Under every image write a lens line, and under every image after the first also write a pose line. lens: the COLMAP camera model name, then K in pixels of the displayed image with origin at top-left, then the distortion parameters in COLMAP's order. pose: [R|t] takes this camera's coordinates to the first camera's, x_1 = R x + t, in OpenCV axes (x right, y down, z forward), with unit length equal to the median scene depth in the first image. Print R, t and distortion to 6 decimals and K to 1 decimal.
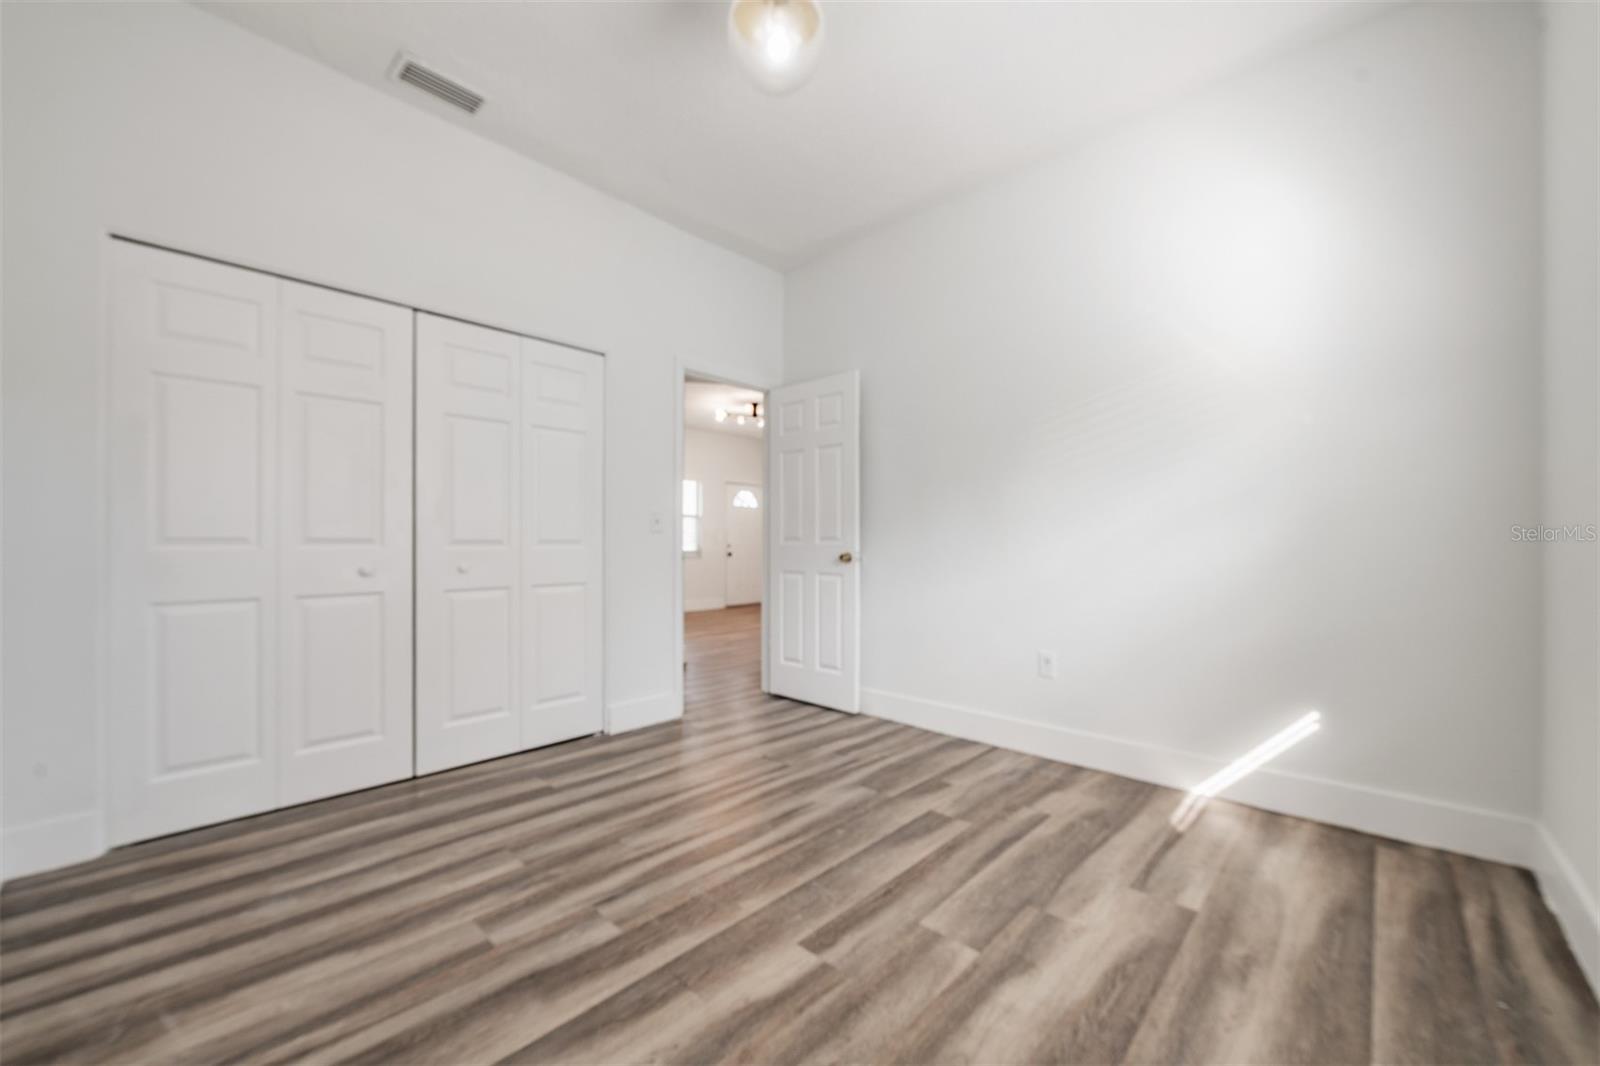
lens RADIAL K [[624.9, 0, 803.1], [0, 624.9, 530.9], [0, 0, 1]] dist [-0.002226, -0.000236]
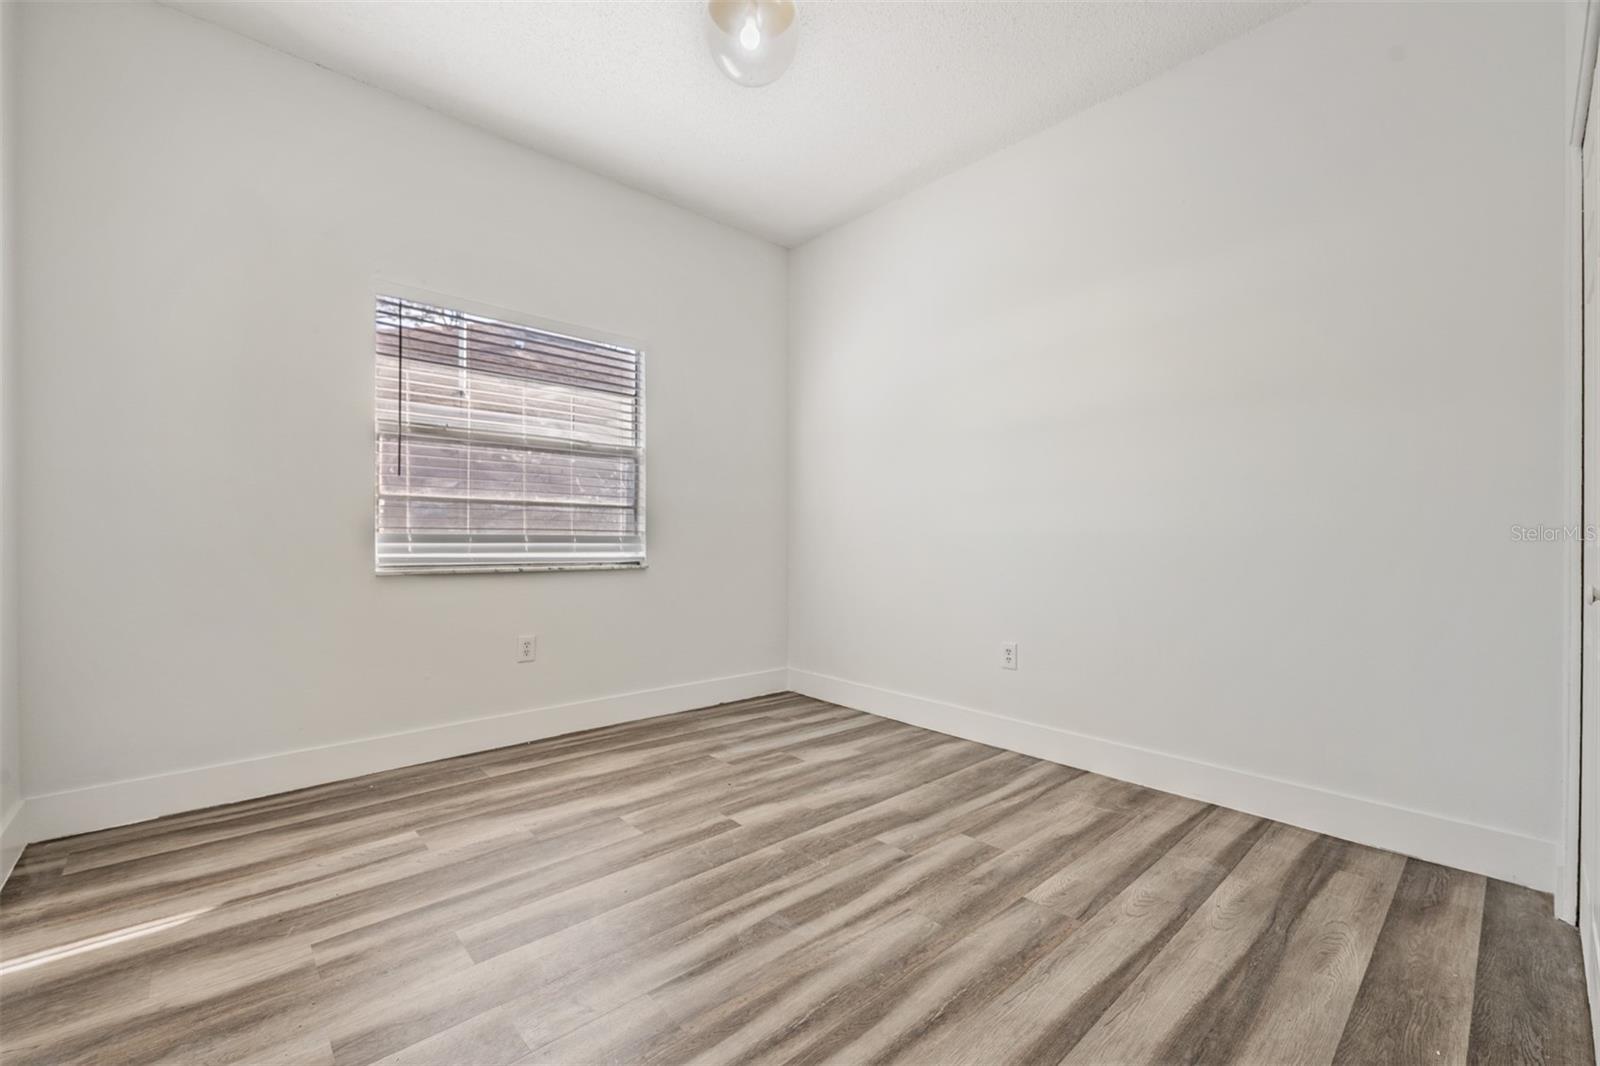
lens RADIAL K [[624.9, 0, 803.1], [0, 624.9, 530.9], [0, 0, 1]] dist [-0.002226, -0.000236]
pose [[-0.997631, -0.005897, 0.068535, -0.216099], [-0.008235, 0.999392, -0.033873, 0.049289], [-0.068293, -0.034357, -0.997074, 2.189551]]
